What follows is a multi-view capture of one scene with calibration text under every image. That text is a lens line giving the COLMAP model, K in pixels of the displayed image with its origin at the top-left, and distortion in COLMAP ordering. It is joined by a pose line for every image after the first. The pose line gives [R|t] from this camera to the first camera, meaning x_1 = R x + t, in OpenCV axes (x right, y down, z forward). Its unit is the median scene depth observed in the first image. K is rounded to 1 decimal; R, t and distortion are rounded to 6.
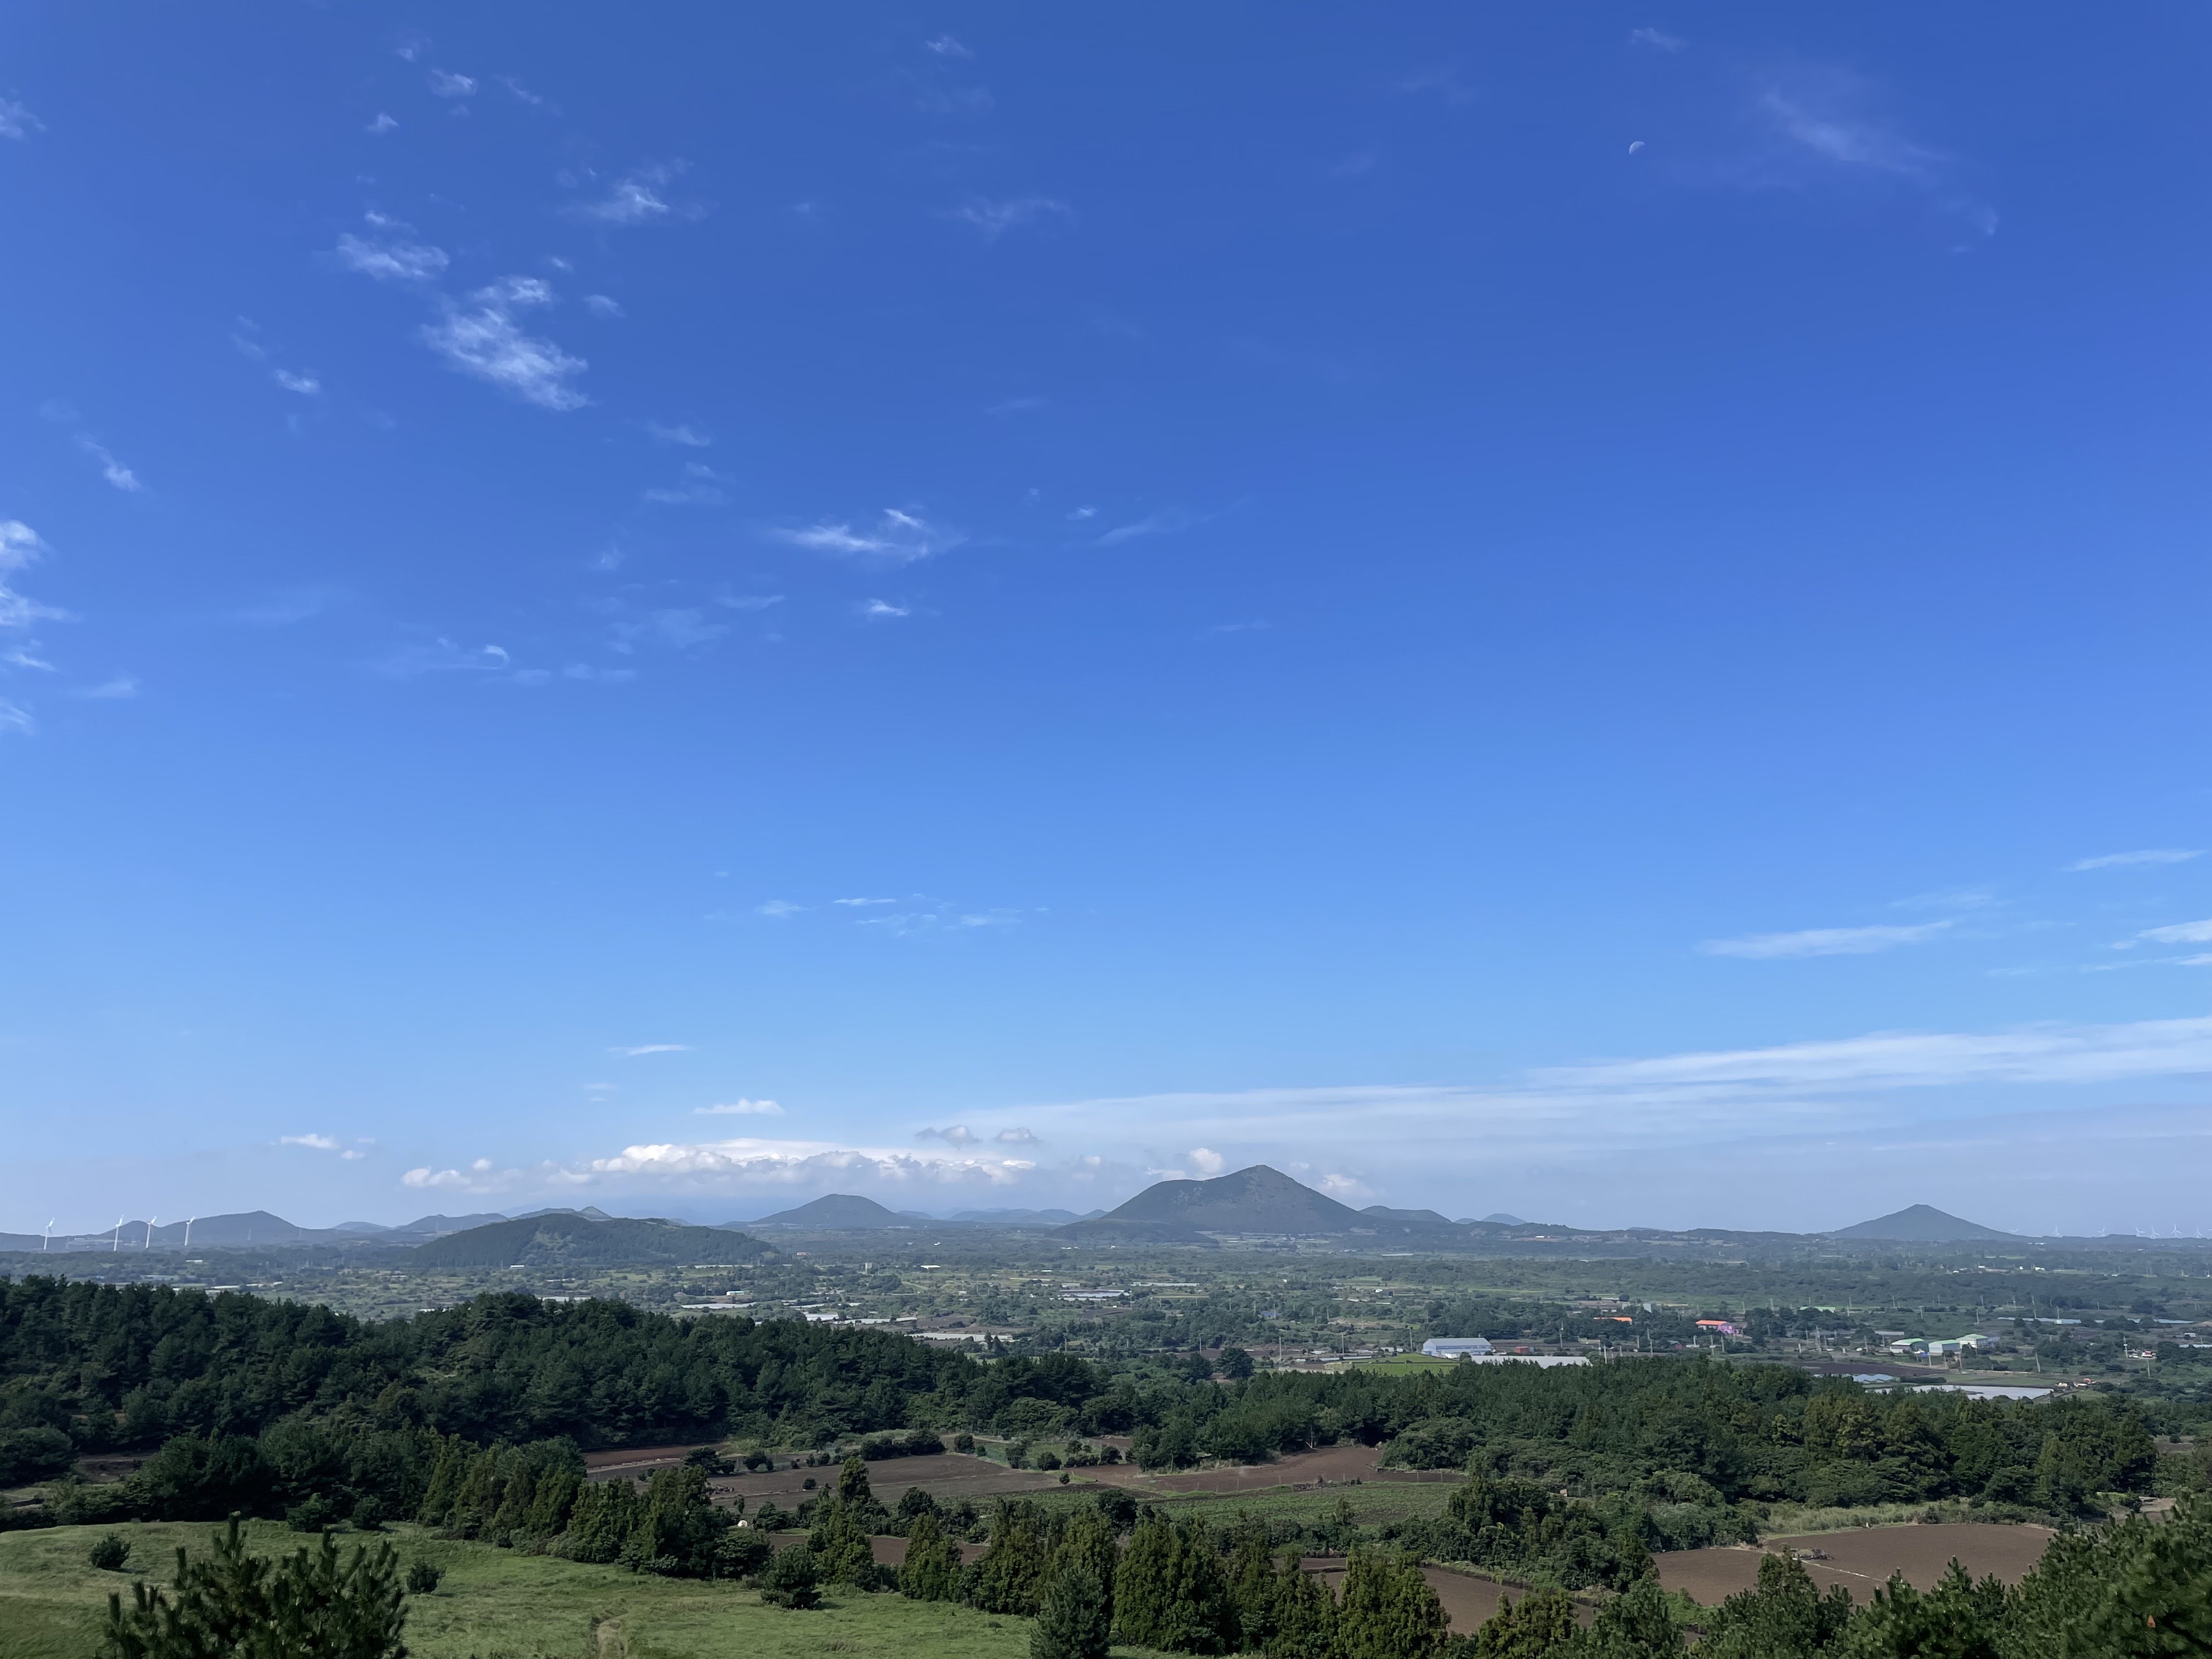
lens RADIAL K [[1647.8, 0, 1106.0], [0, 1647.8, 829.5], [0, 0, 1]] dist [0.098873, -0.131321]
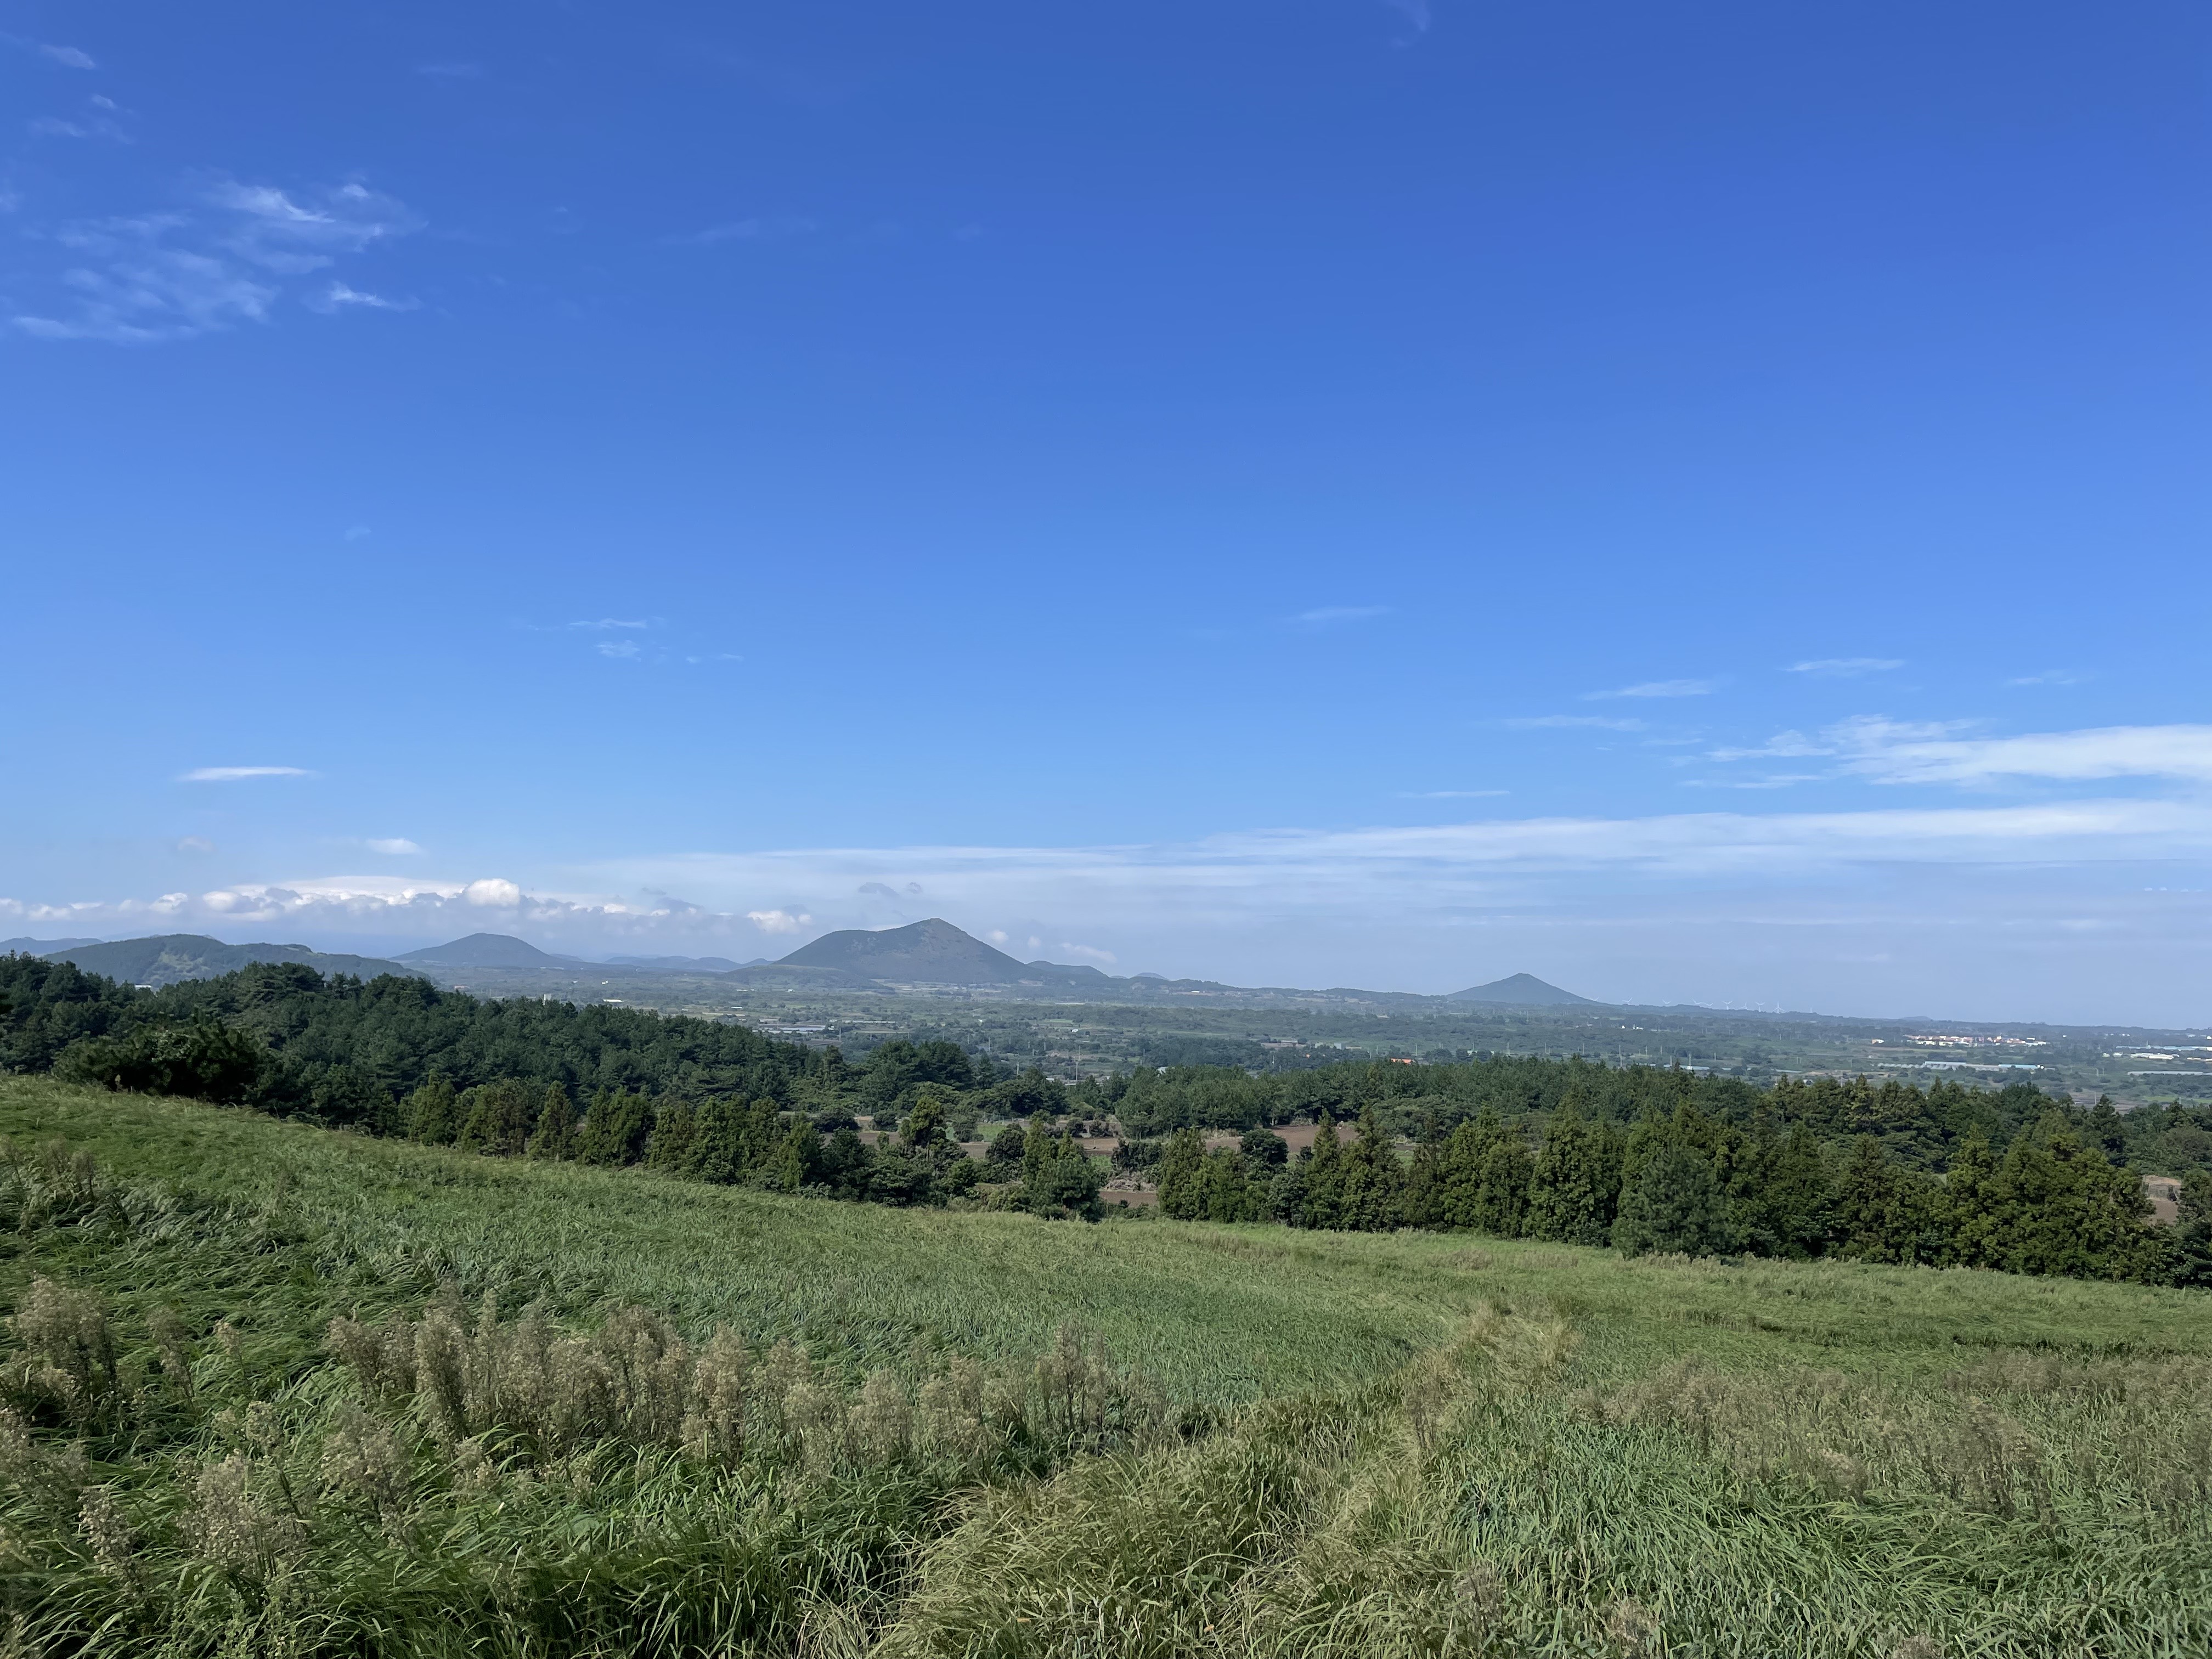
lens RADIAL K [[1647.8, 0, 1106.0], [0, 1647.8, 829.5], [0, 0, 1]] dist [0.098873, -0.131321]
pose [[0.979784, 0.048623, 0.194057, -0.109233], [-0.076173, 0.987619, 0.137135, 0.055681], [-0.184987, -0.149145, 0.971358, 0.086576]]
